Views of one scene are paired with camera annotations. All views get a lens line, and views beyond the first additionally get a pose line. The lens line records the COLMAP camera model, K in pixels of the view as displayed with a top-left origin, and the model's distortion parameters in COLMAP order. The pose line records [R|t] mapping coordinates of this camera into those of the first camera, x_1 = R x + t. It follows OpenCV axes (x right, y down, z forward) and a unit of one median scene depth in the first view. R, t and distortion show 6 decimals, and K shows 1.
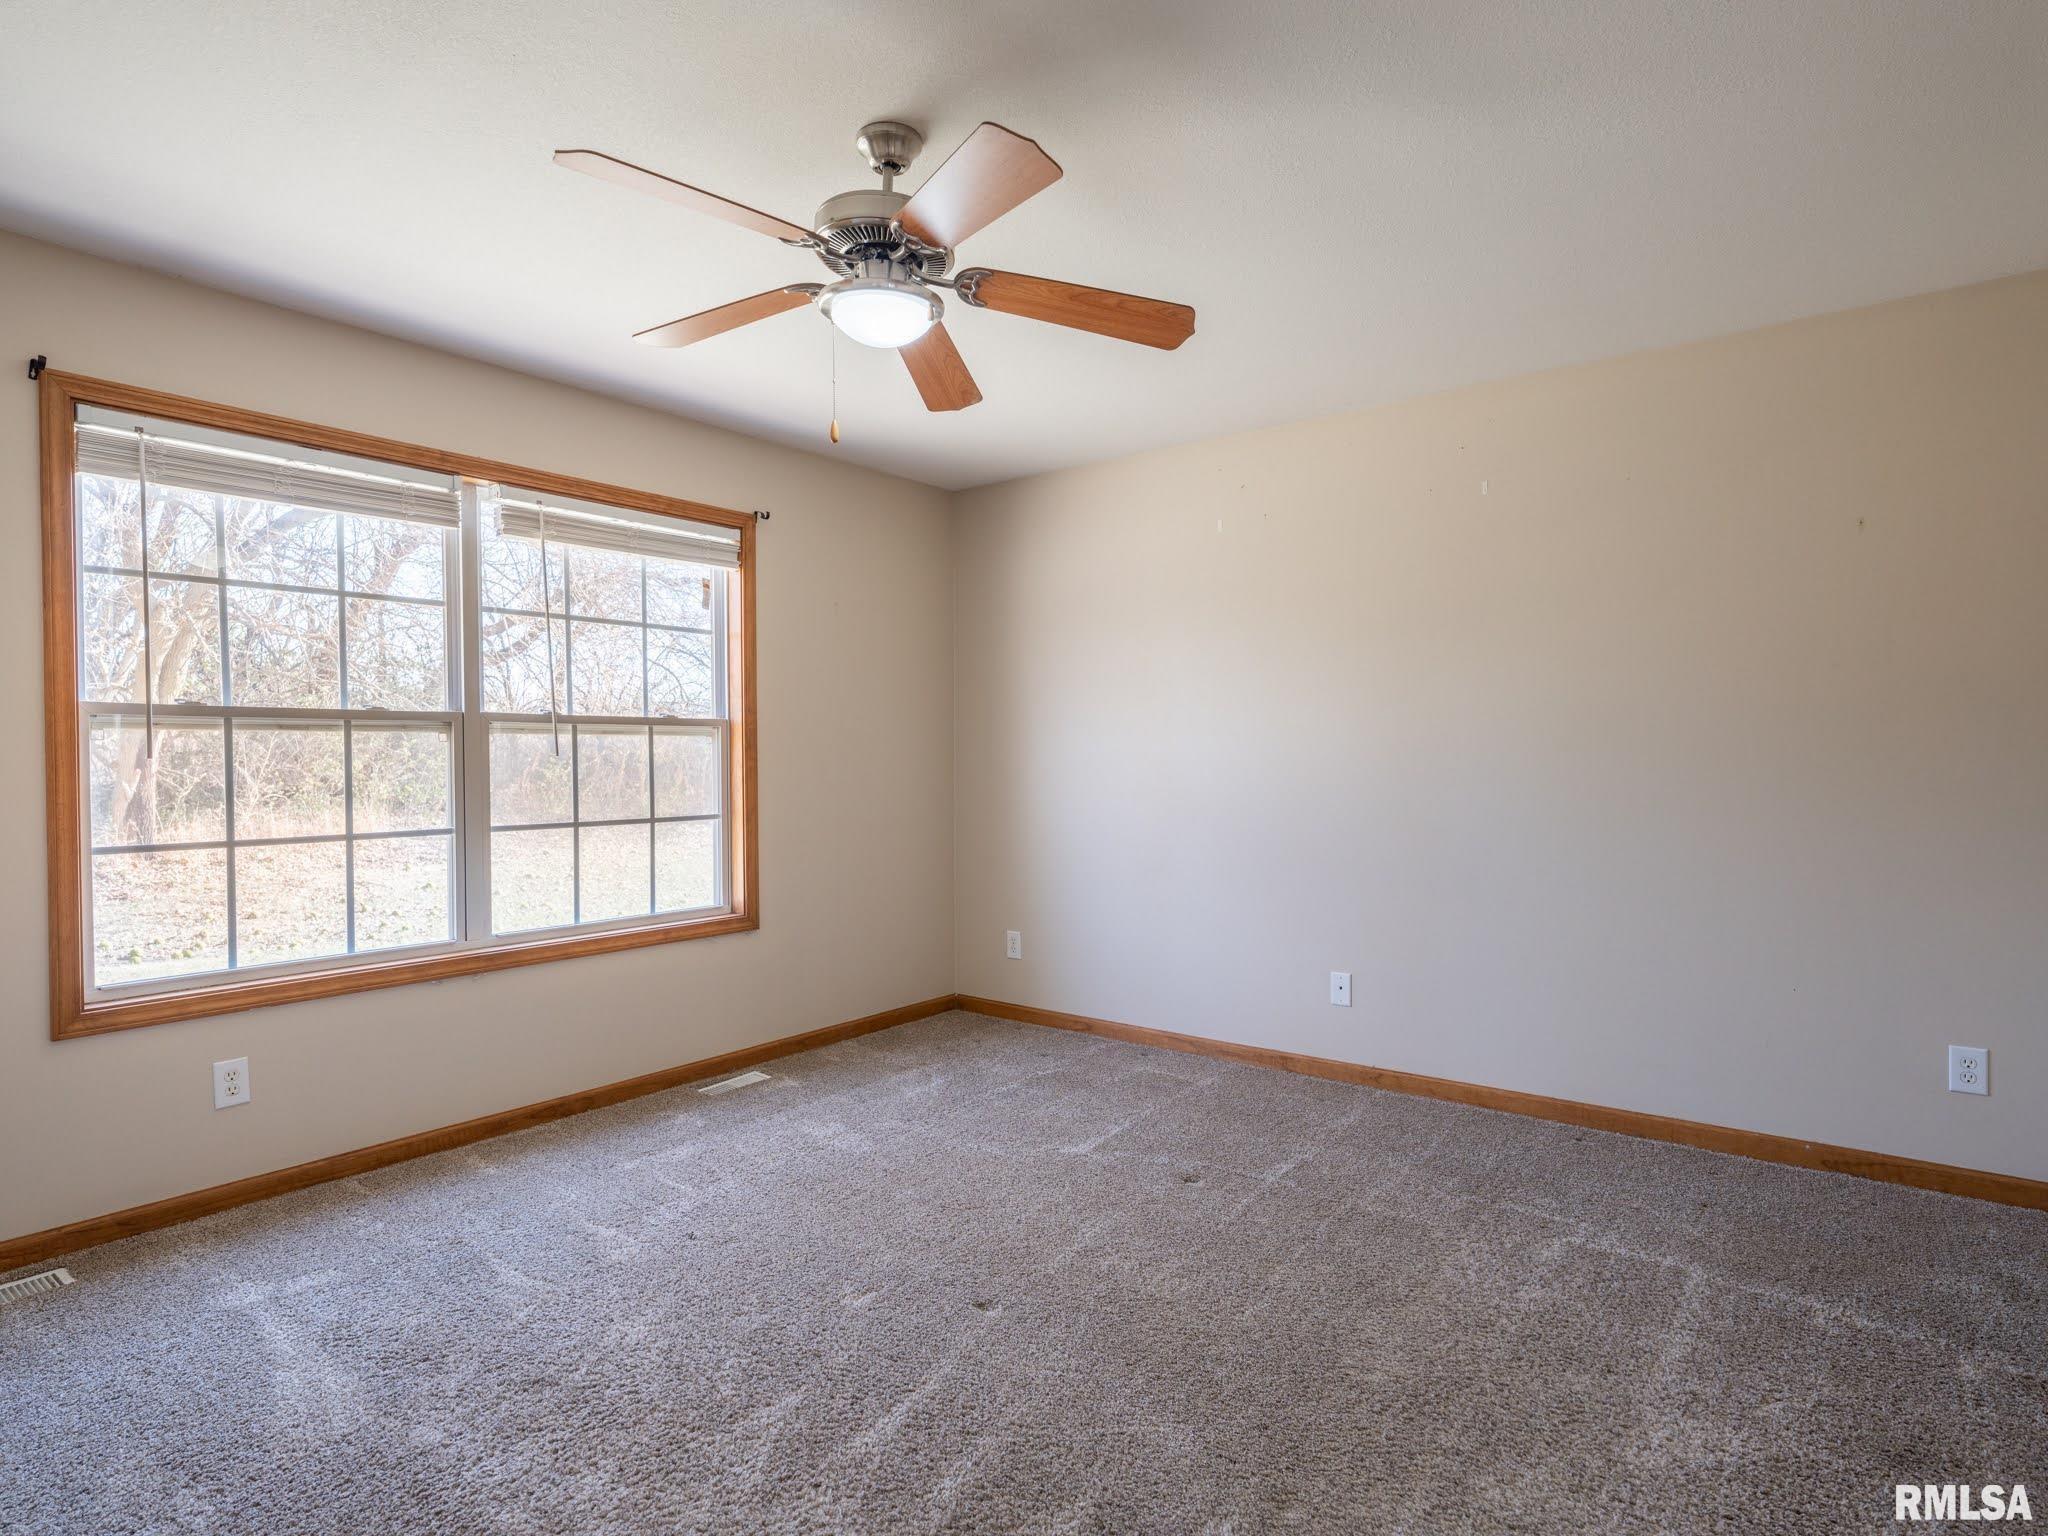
lens RADIAL K [[1091.4, 0, 1024.0], [0, 1091.4, 768.0], [0, 0, 1]] dist [0.001387, -0.000785]
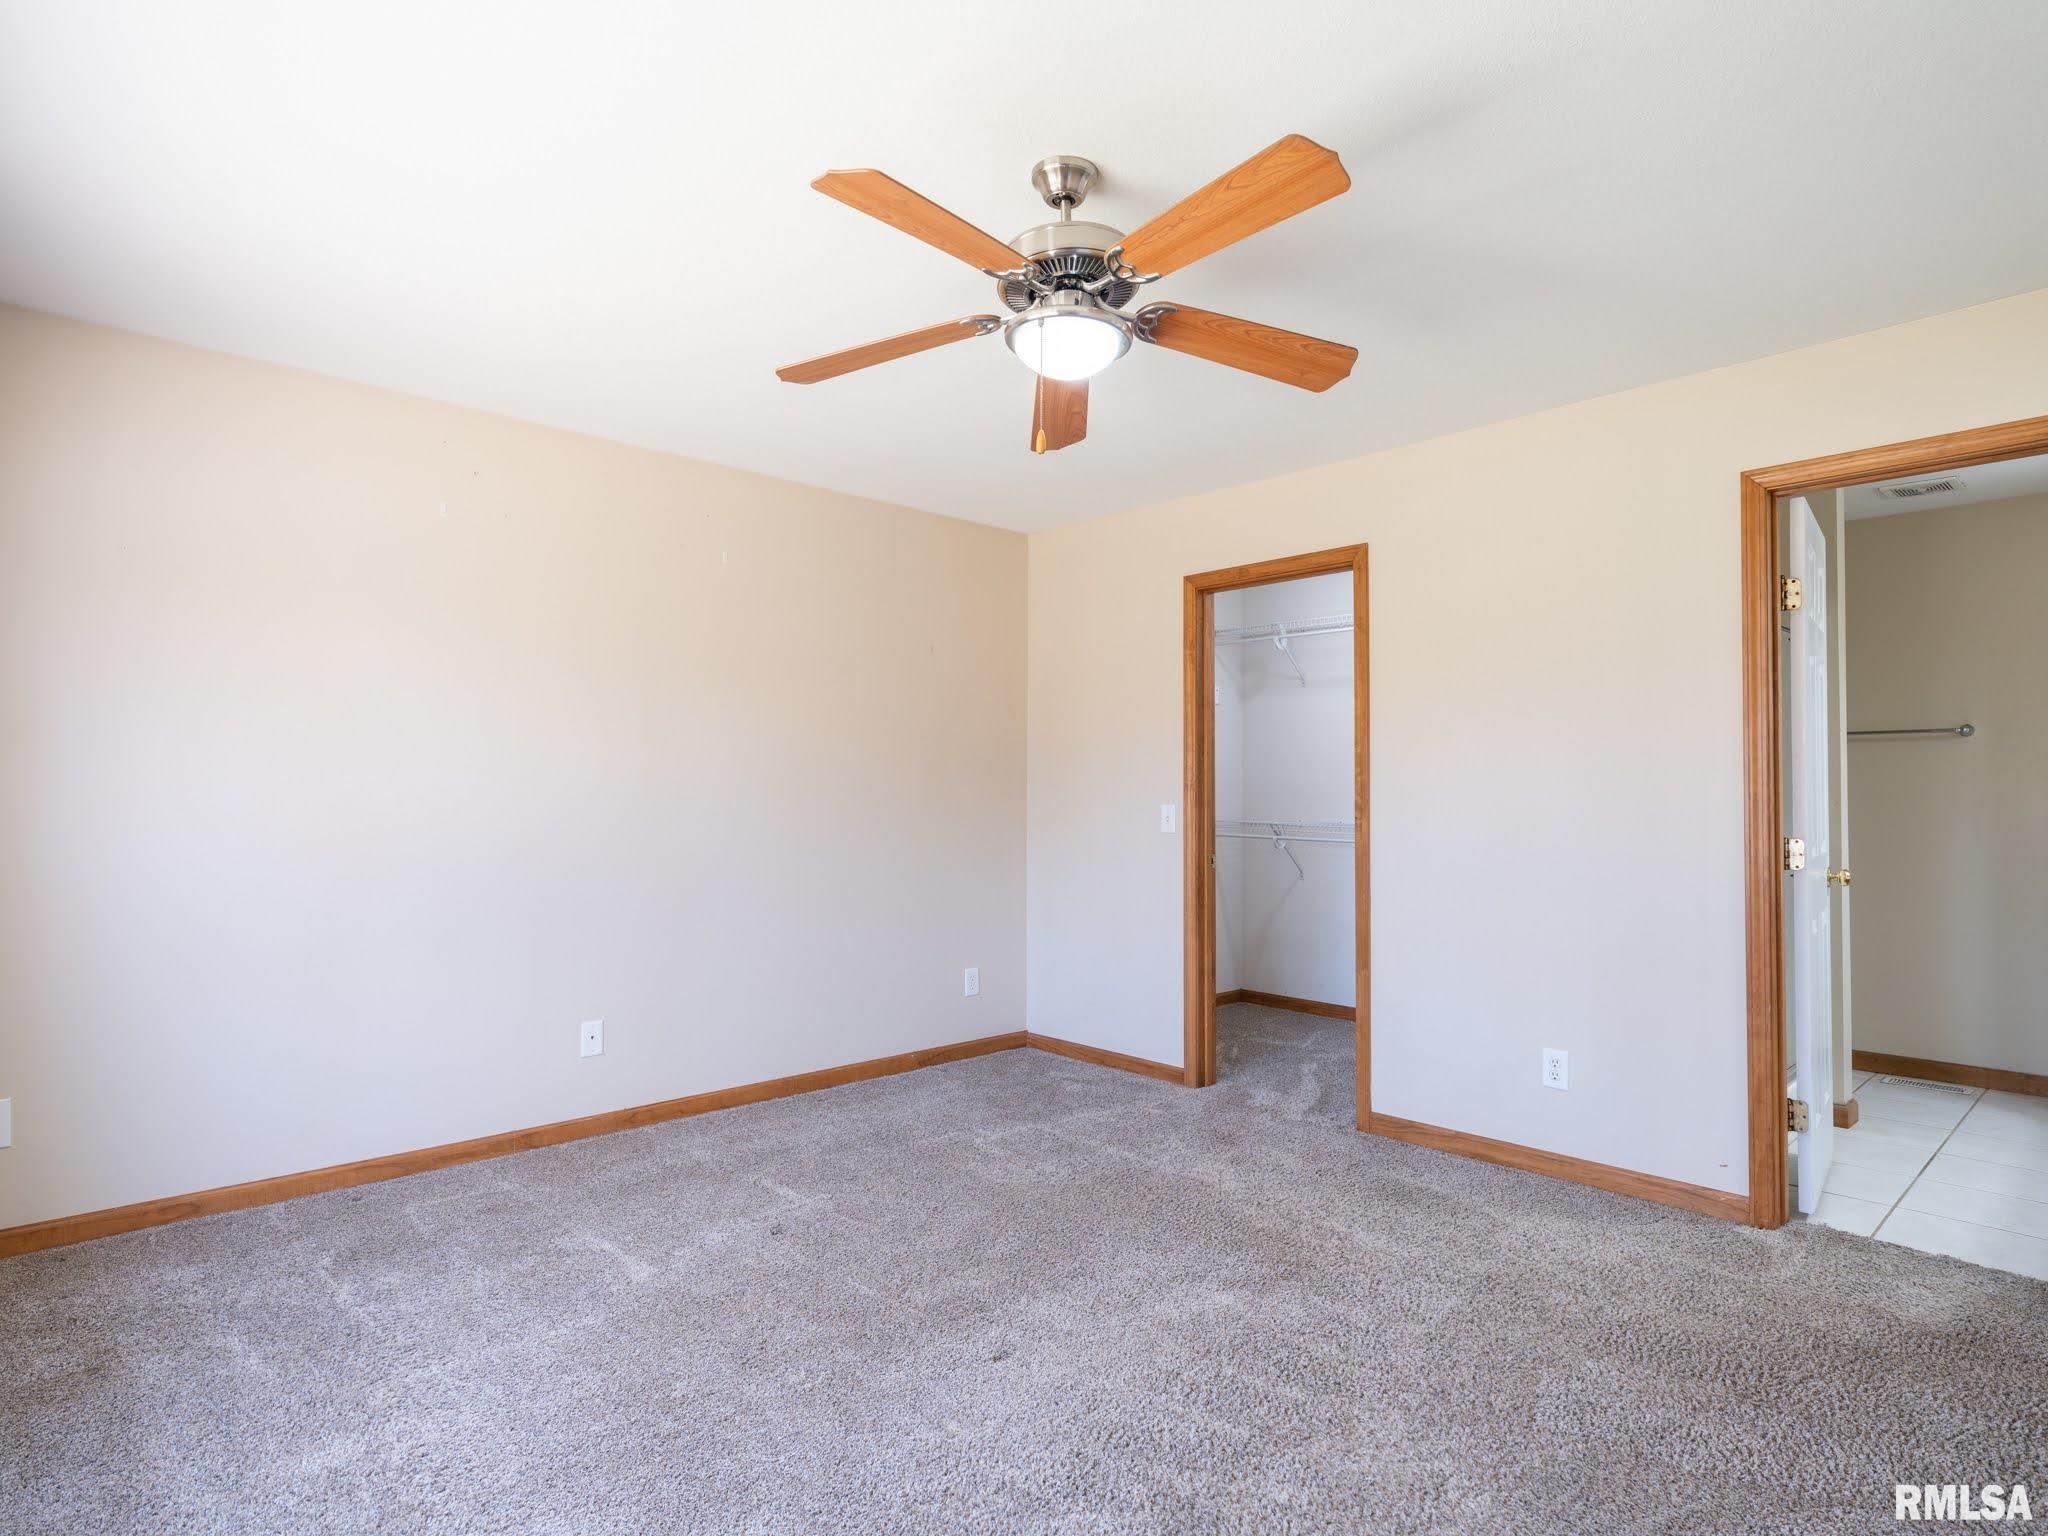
lens RADIAL K [[1091.4, 0, 1024.0], [0, 1091.4, 768.0], [0, 0, 1]] dist [0.001387, -0.000785]
pose [[0.190387, 0.023152, 0.981436, -0.453186], [0.011597, 0.999599, -0.025830, -0.002253], [-0.981641, 0.016300, 0.190042, 0.356114]]
